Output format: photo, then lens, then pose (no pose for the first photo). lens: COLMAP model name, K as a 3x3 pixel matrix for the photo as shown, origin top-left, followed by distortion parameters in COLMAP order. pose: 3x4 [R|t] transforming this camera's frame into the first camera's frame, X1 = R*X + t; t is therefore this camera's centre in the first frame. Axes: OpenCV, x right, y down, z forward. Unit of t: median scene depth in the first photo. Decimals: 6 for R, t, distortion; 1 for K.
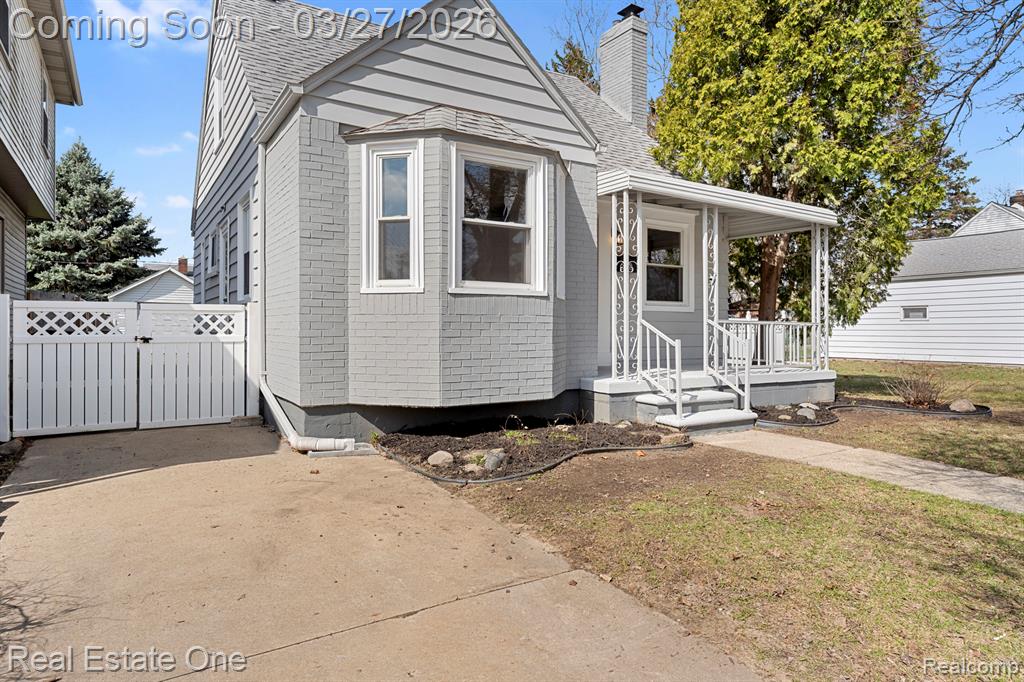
lens RADIAL K [[606.4, 0, 511.4], [0, 606.4, 335.4], [0, 0, 1]] dist [0.002037, 0.000418]
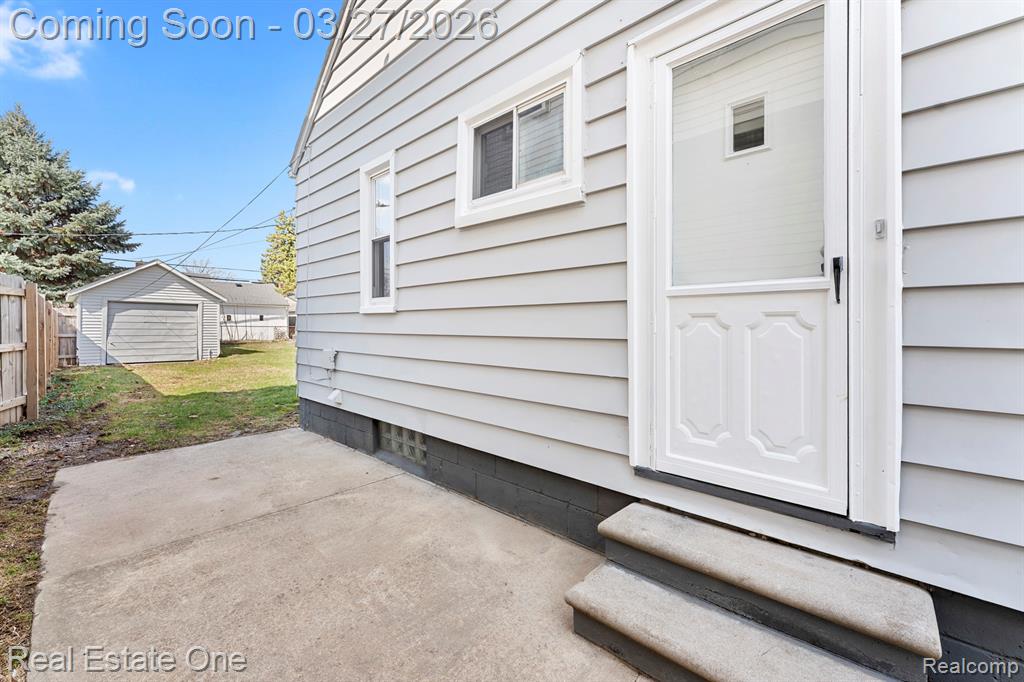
lens RADIAL K [[412.5, 0, 511.5], [0, 412.5, 337.0], [0, 0, 1]] dist [-0.001372, -0.000263]
pose [[0.964237, -0.003326, 0.265019, -0.209854], [0.002372, 0.999990, 0.003918, -0.005404], [-0.265029, -0.003149, 0.964235, 0.274426]]
